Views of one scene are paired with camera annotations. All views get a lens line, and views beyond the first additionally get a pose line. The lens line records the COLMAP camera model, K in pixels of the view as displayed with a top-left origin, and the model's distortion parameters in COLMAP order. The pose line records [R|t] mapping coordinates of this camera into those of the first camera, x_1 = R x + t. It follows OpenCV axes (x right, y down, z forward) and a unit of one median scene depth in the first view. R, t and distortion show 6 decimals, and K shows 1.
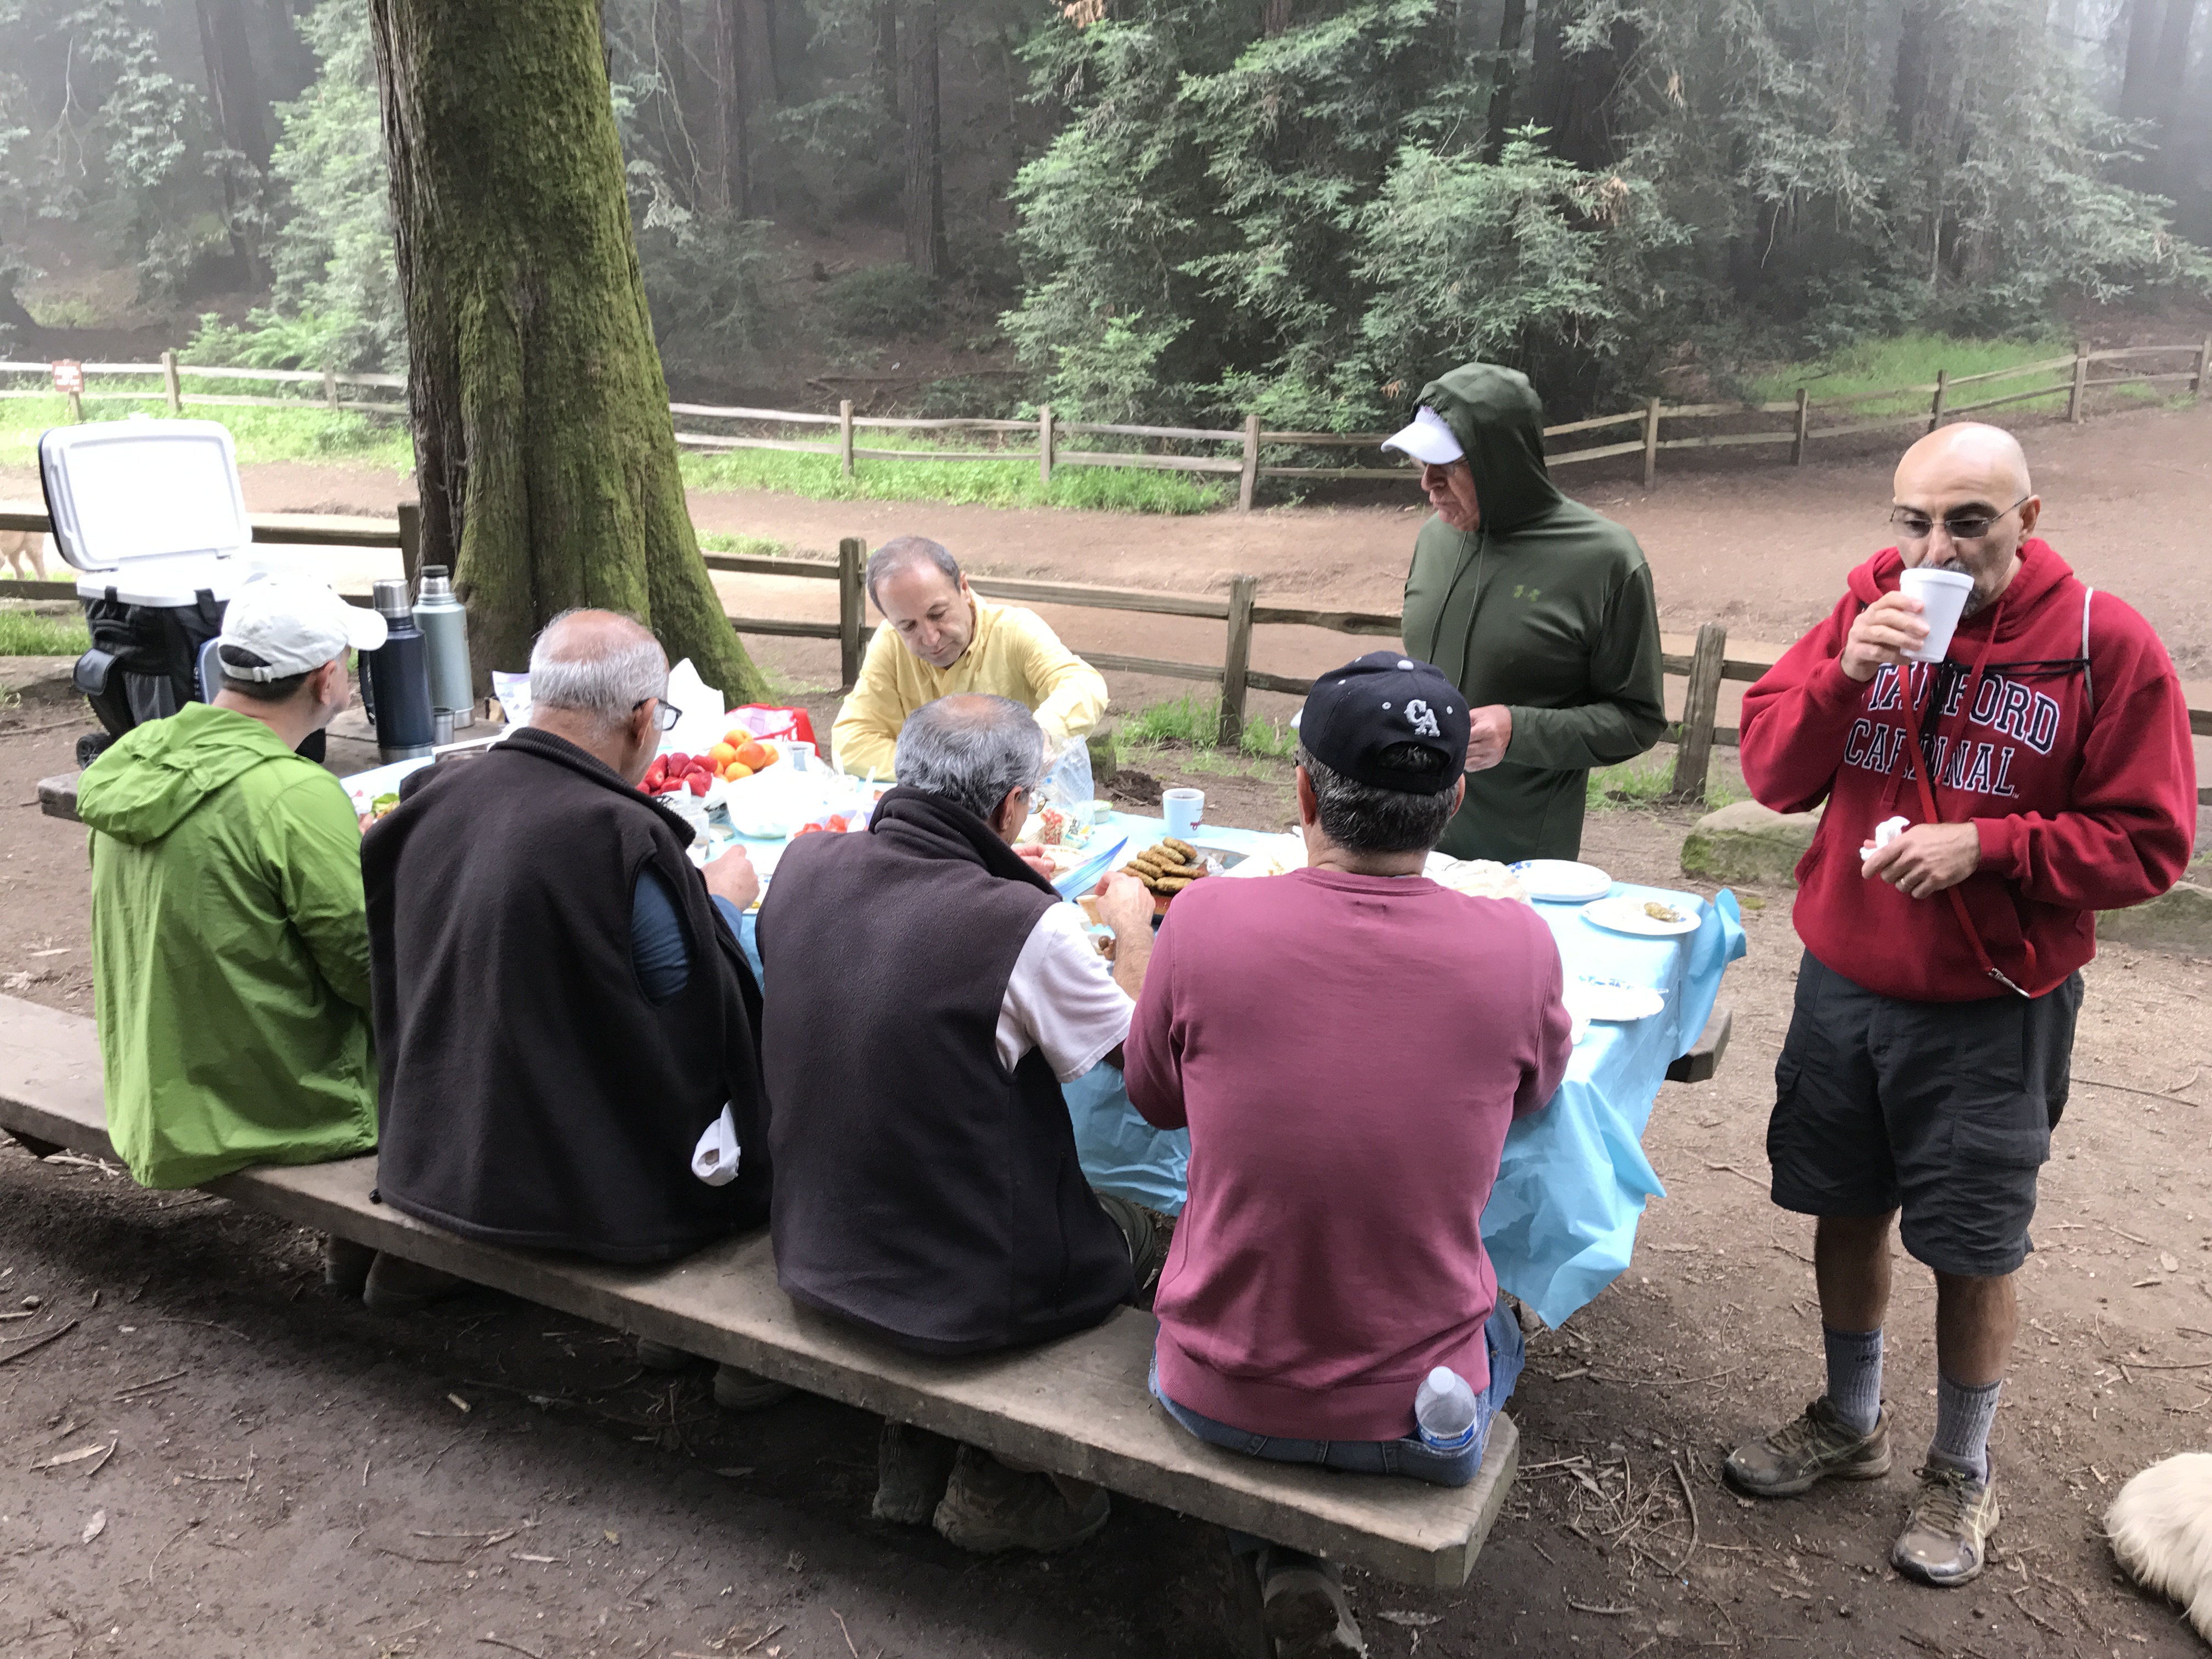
lens RADIAL K [[1841.0, 0, 1121.9], [0, 1841.0, 837.3], [0, 0, 1]] dist [0.029584, -0.020543]
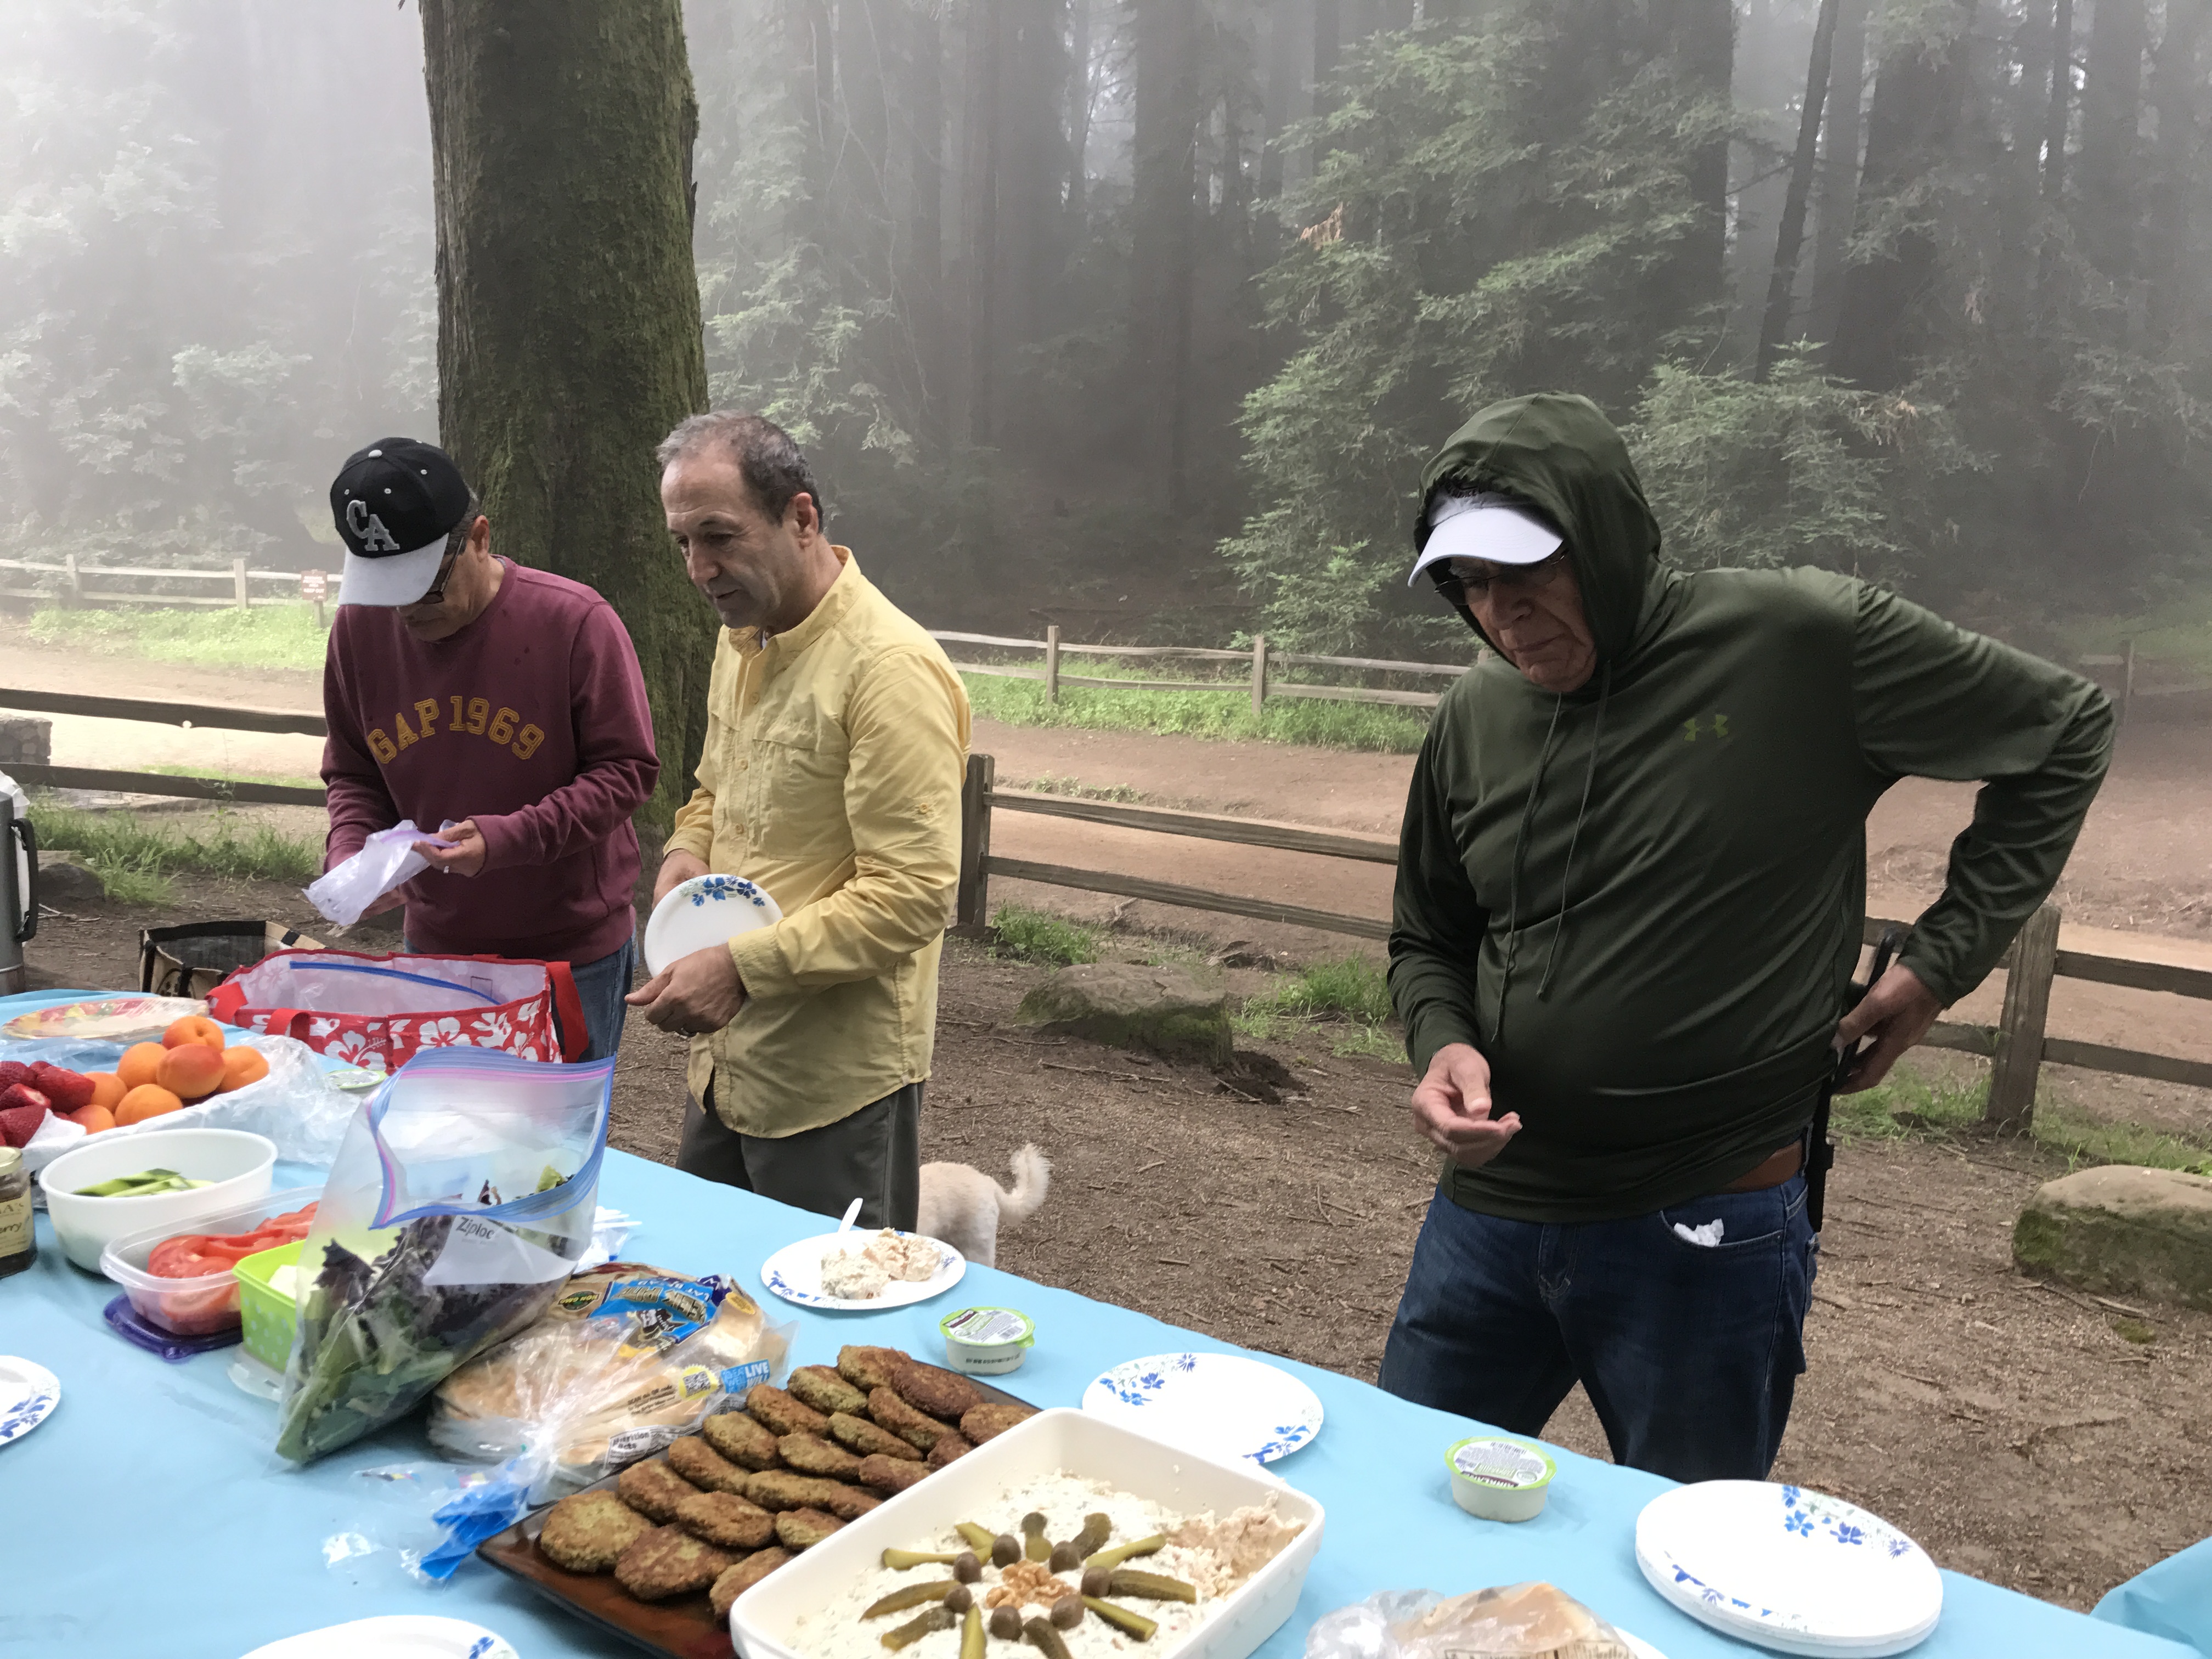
lens RADIAL K [[1841.0, 0, 1118.3], [0, 1841.0, 829.4], [0, 0, 1]] dist [0.029584, -0.020543]
pose [[0.989420, 0.041539, -0.139006, 0.023754], [-0.059888, 0.989632, -0.130546, -0.011067], [0.132142, 0.137489, 0.981649, 0.096548]]
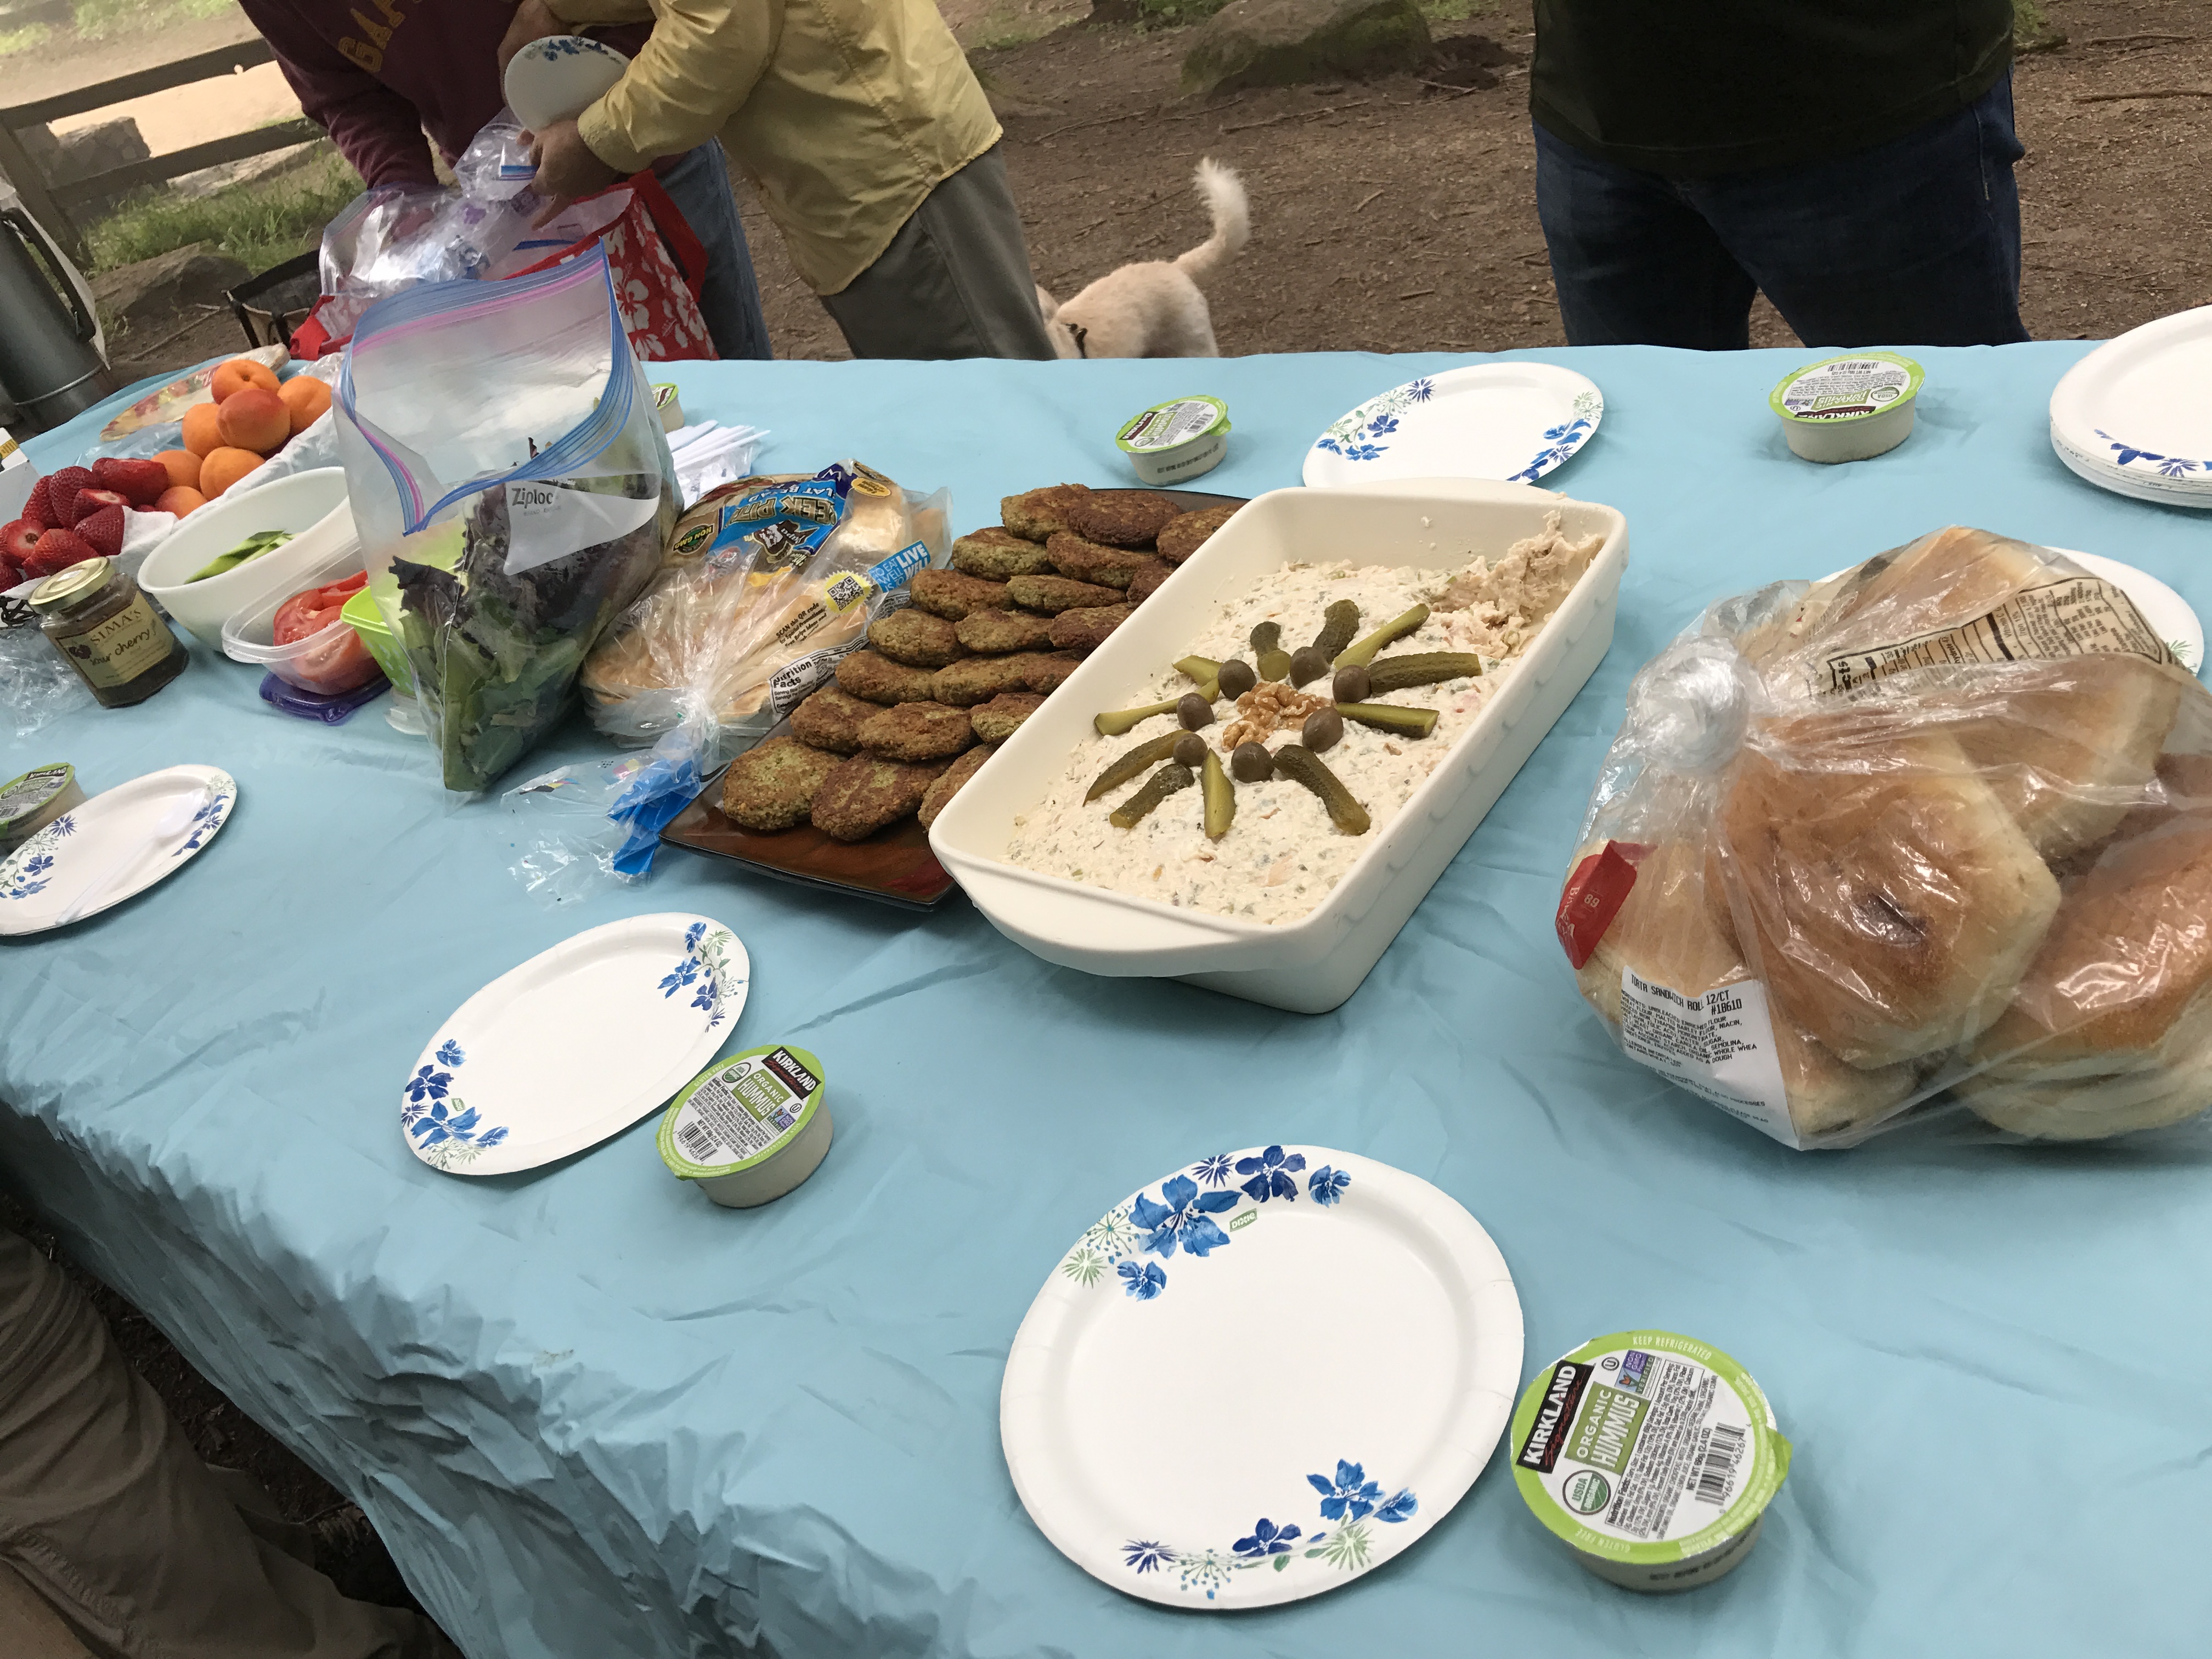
lens RADIAL K [[1841.0, 0, 1122.1], [0, 1841.0, 805.8], [0, 0, 1]] dist [0.029584, -0.020543]
pose [[0.938928, -0.157063, -0.306180, 0.024291], [0.253641, 0.917181, 0.307319, -0.007241], [0.232554, -0.366210, 0.901004, 0.116930]]
